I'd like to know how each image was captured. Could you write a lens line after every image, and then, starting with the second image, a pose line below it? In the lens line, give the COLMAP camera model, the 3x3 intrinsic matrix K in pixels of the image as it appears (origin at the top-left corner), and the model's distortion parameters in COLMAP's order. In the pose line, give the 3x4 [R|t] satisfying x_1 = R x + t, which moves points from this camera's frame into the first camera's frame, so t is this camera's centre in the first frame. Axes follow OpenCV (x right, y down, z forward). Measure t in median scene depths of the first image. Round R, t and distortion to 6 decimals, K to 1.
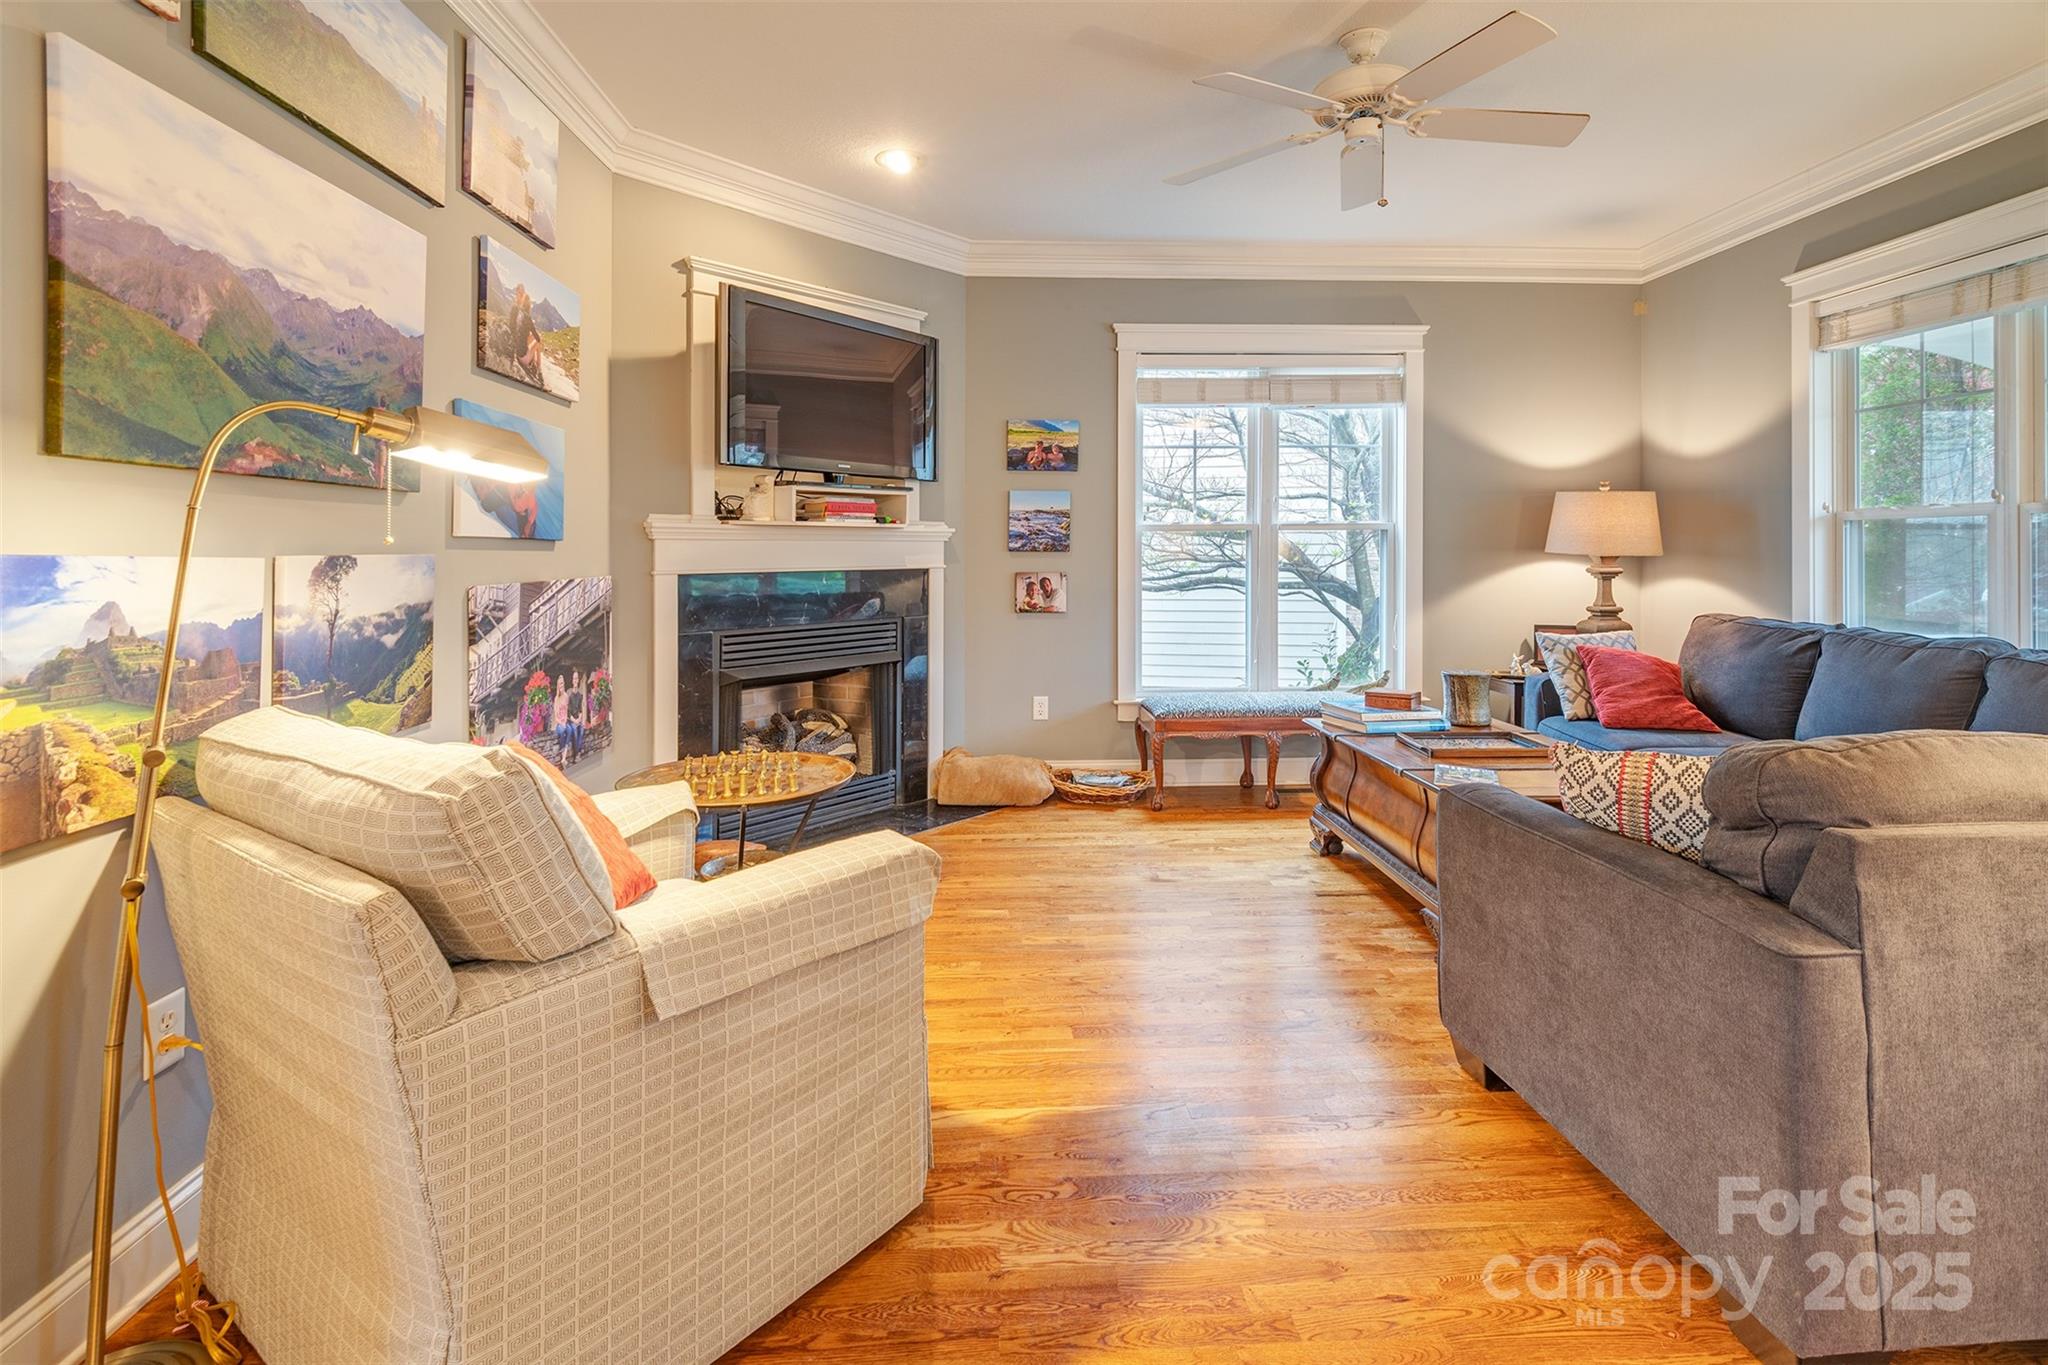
lens RADIAL K [[1005.5, 0, 1023.3], [0, 1005.5, 546.1], [0, 0, 1]] dist [0.002491, 0.000173]
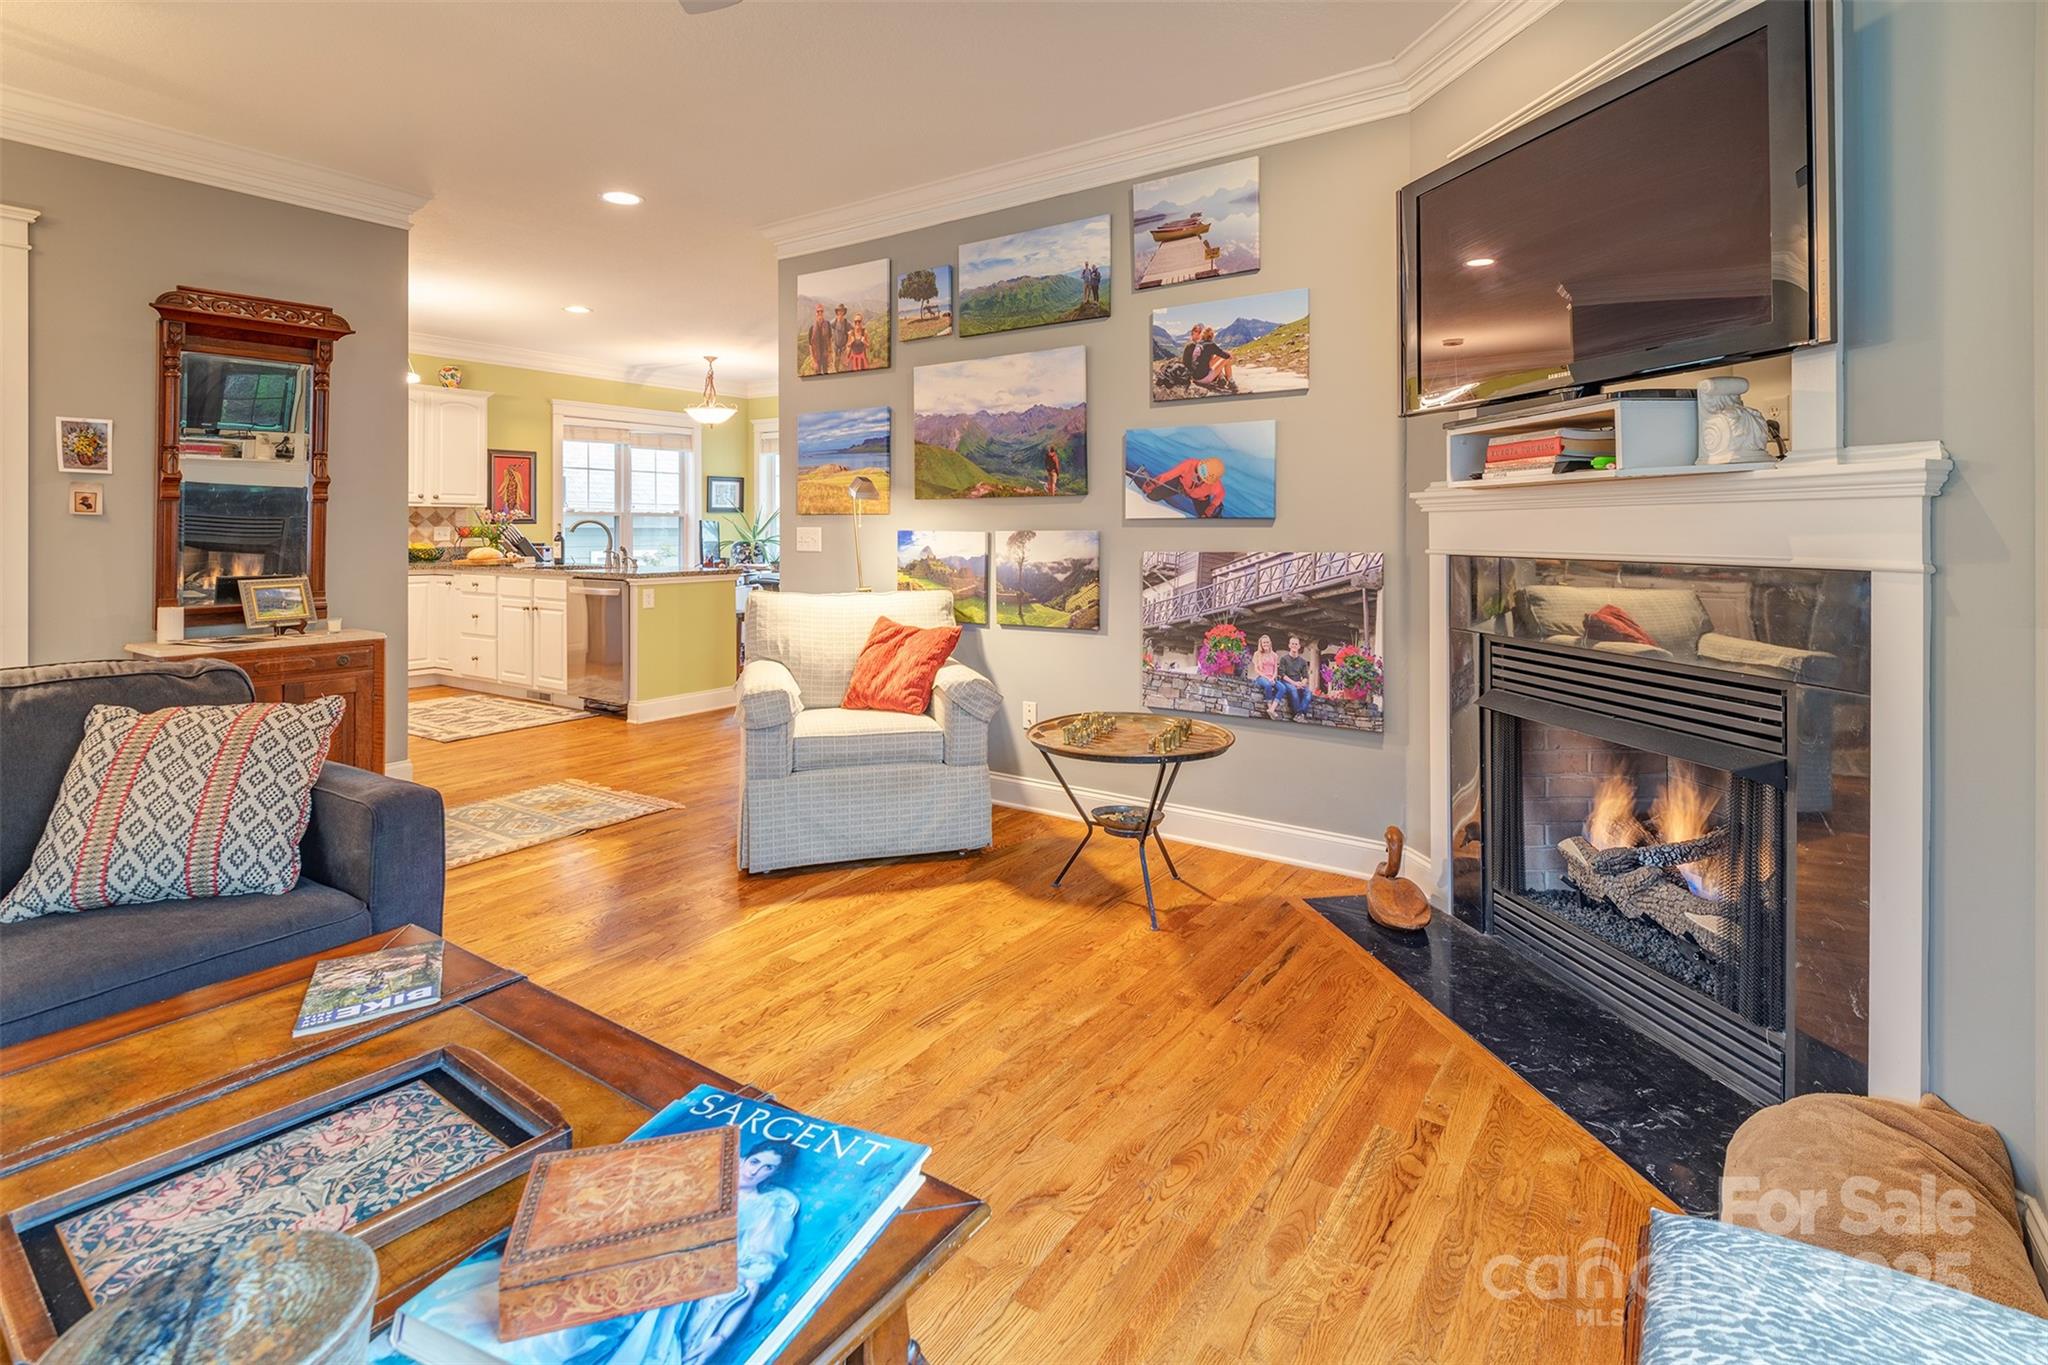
lens RADIAL K [[1016.6, 0, 1030.0], [0, 1016.6, 527.4], [0, 0, 1]] dist [0.039192, -0.000322]
pose [[-0.620655, 0.003129, -0.784077, 0.417271], [0.010251, 0.999939, -0.004123, 0.004672], [0.784017, -0.010597, -0.620649, 1.015488]]
